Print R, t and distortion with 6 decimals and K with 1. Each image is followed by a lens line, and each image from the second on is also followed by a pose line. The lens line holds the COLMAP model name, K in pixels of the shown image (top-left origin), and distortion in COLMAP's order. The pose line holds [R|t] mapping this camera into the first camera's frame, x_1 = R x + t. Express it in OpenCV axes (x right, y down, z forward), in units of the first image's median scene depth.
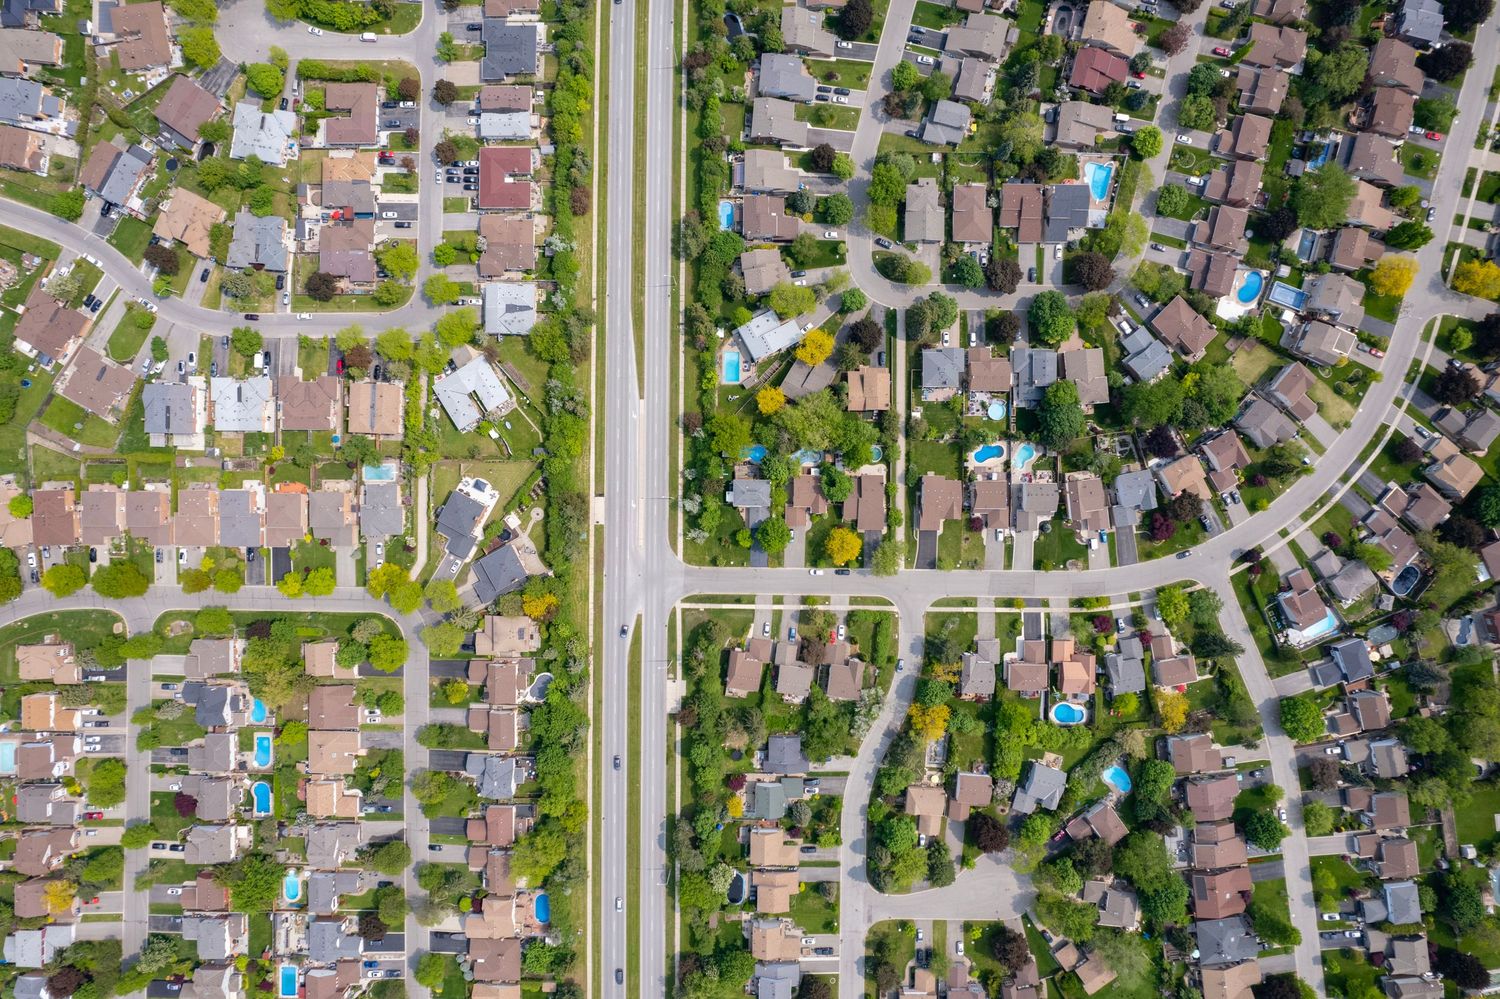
lens RADIAL K [[958.1, 0, 750.8], [0, 958.1, 492.8], [0, 0, 1]] dist [-0.060580, 0.043642]
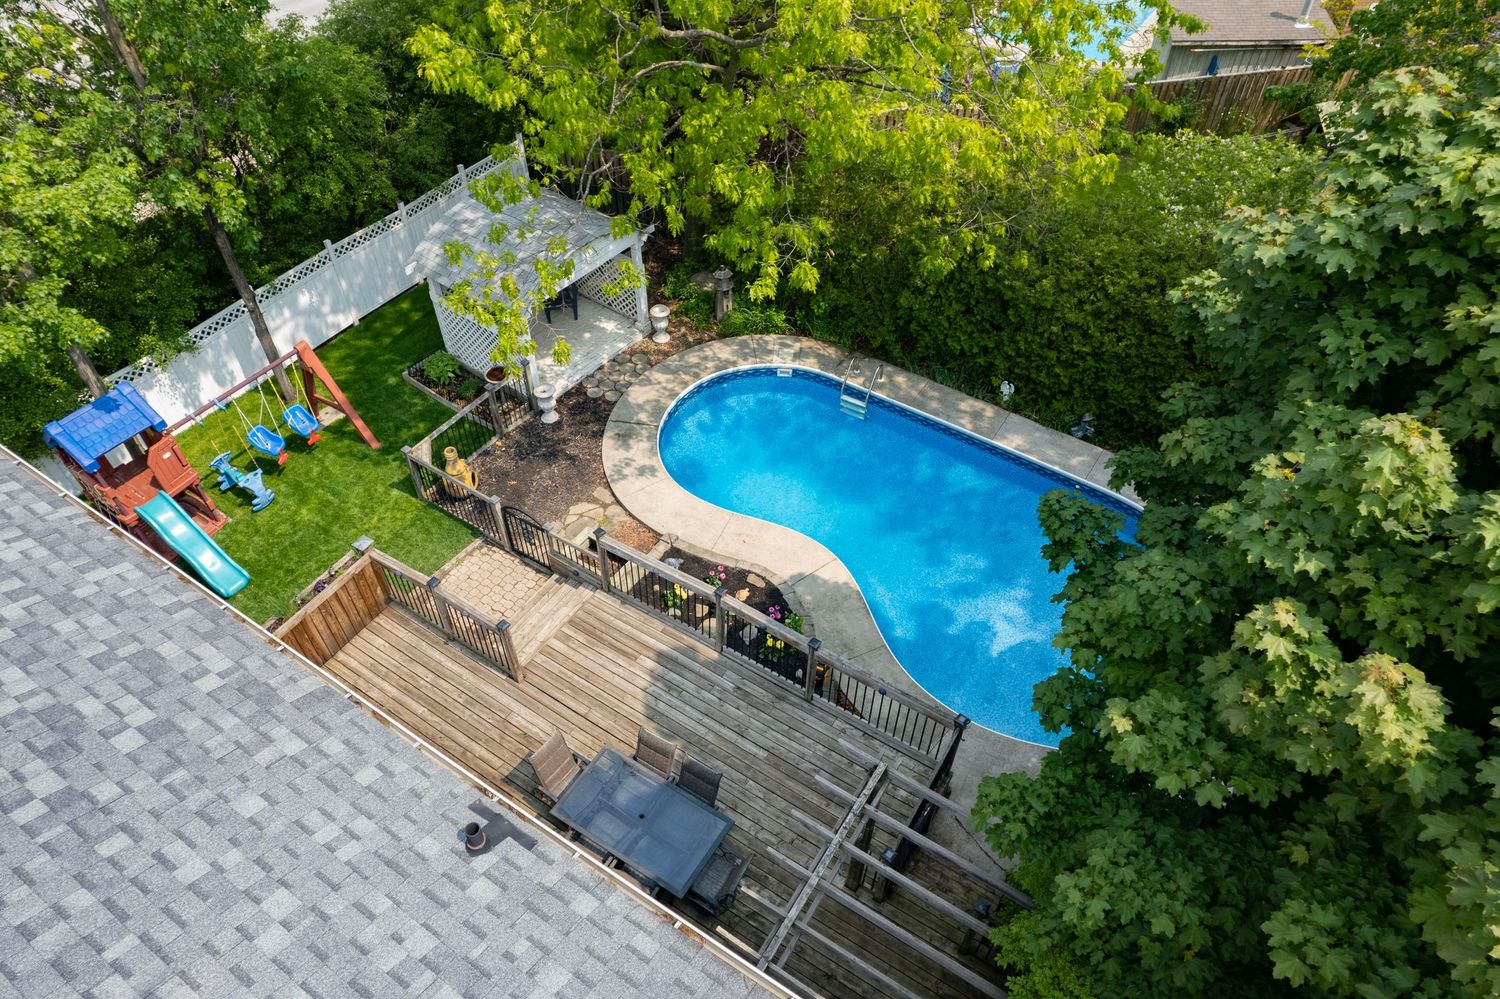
lens RADIAL K [[958.1, 0, 753.4], [0, 958.1, 501.2], [0, 0, 1]] dist [-0.060580, 0.043642]
pose [[0.842873, 0.398507, -0.361603, 0.011561], [-0.537862, 0.603435, -0.588703, -0.008574], [-0.016398, 0.690694, 0.722961, 0.972024]]
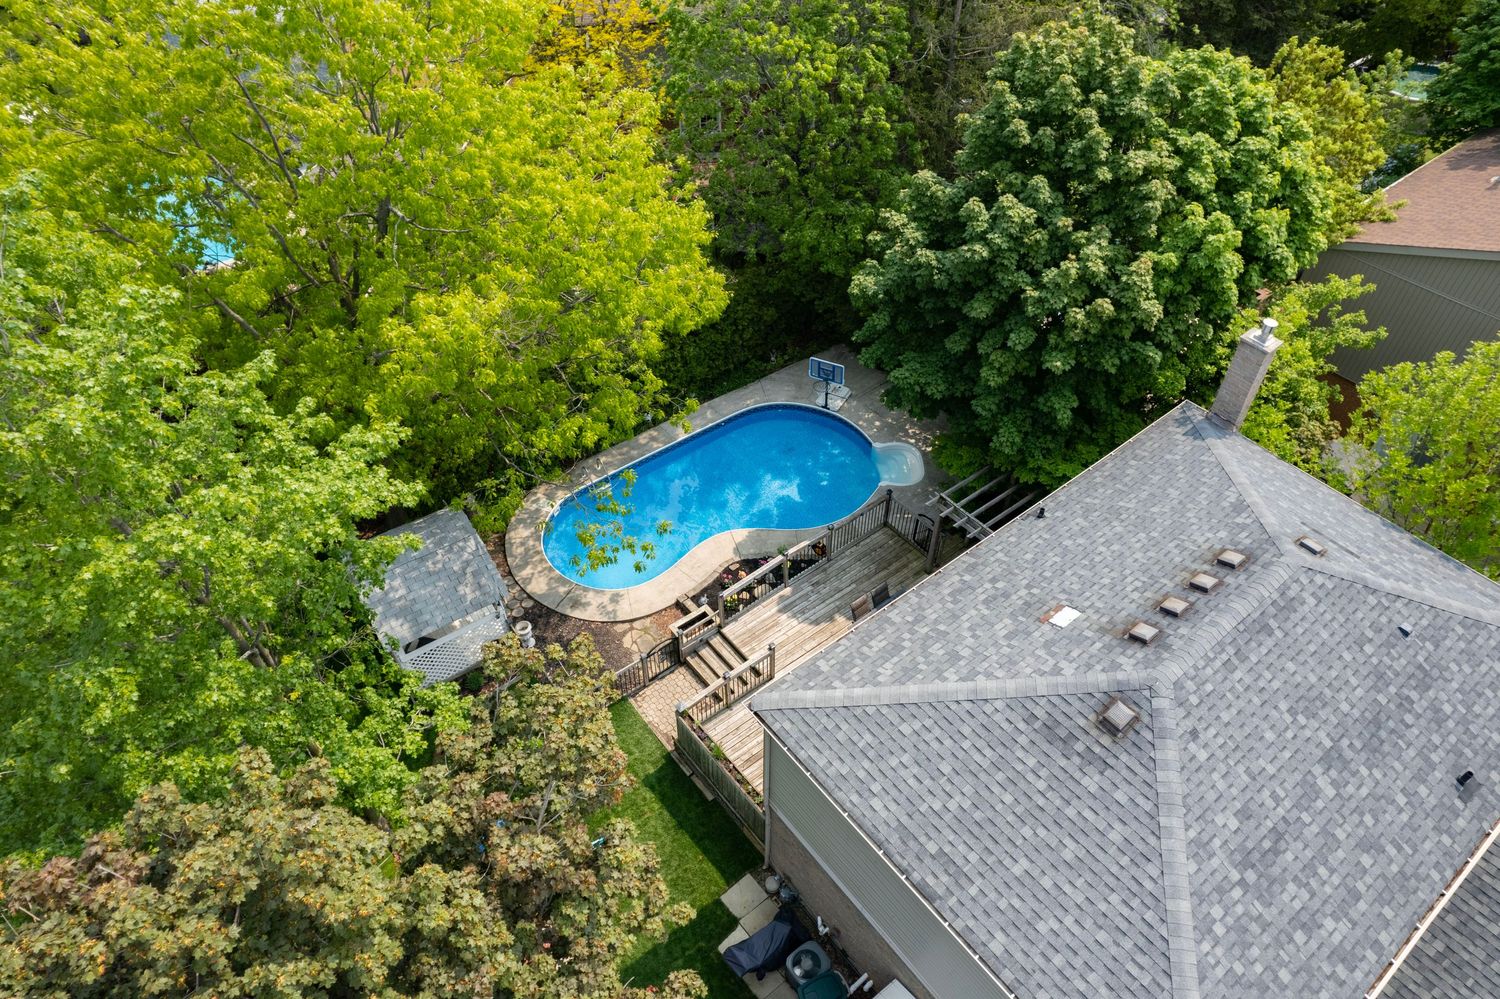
lens RADIAL K [[958.1, 0, 747.8], [0, 958.1, 499.5], [0, 0, 1]] dist [-0.060580, 0.043642]
pose [[0.783188, -0.435393, 0.443902, -0.034782], [0.621782, 0.550398, -0.557180, 0.007774], [-0.001730, 0.712387, 0.701785, 0.949260]]
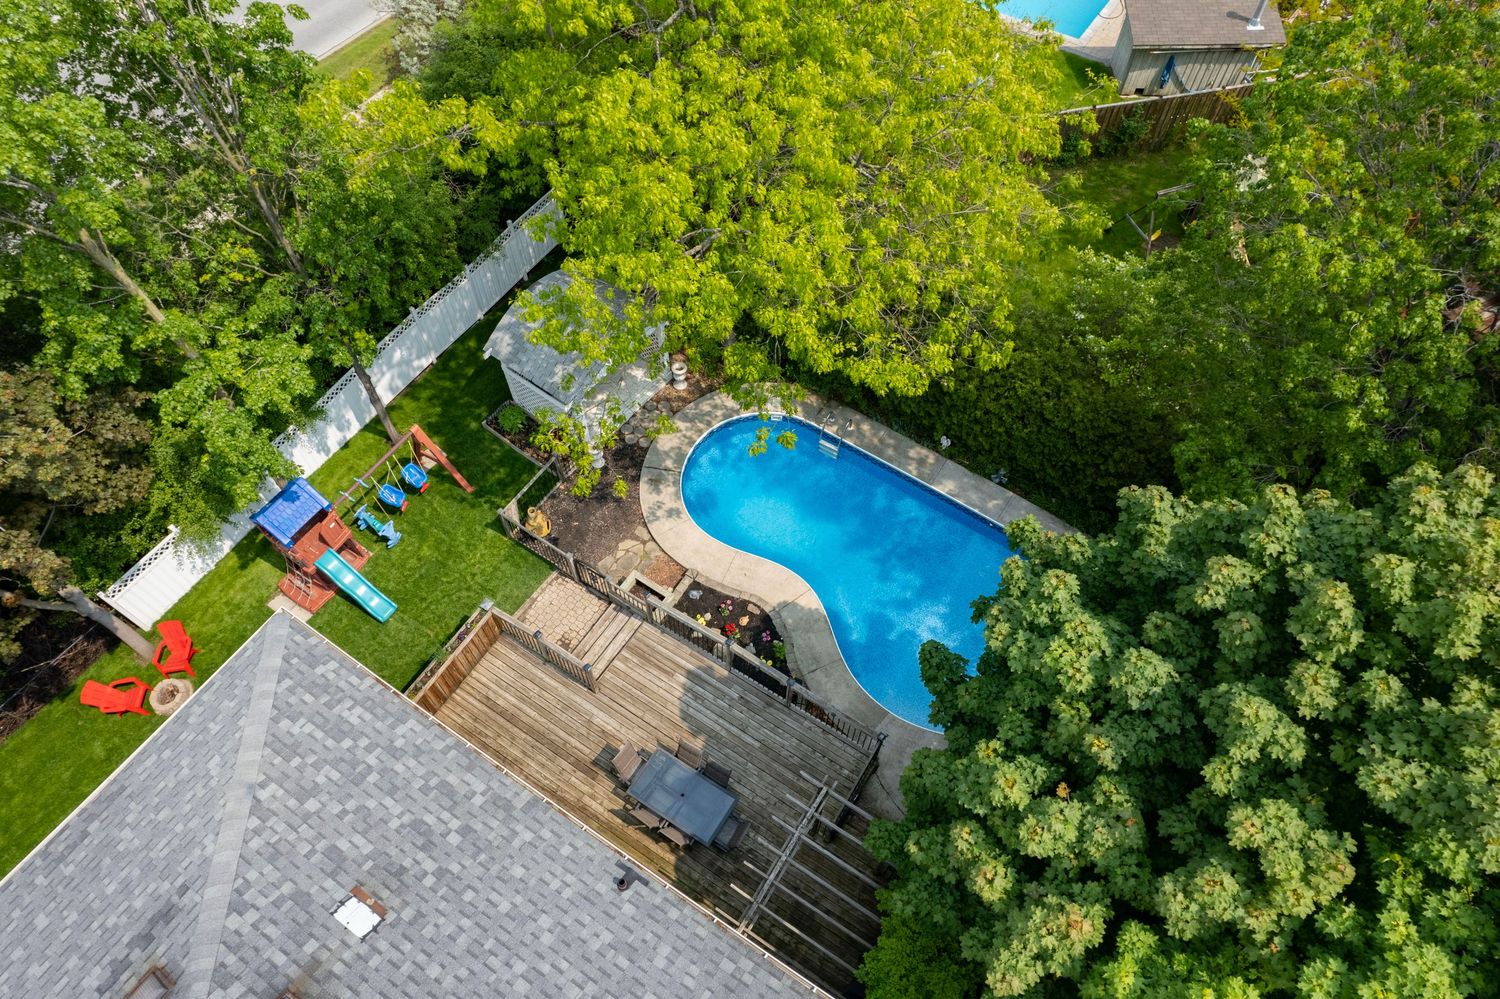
lens RADIAL K [[958.1, 0, 756.9], [0, 958.1, 501.0], [0, 0, 1]] dist [-0.060580, 0.043642]
pose [[0.842738, 0.463899, -0.273112, 0.011246], [-0.537969, 0.707347, -0.458529, -0.008654], [-0.019526, 0.533346, 0.845672, 0.948454]]
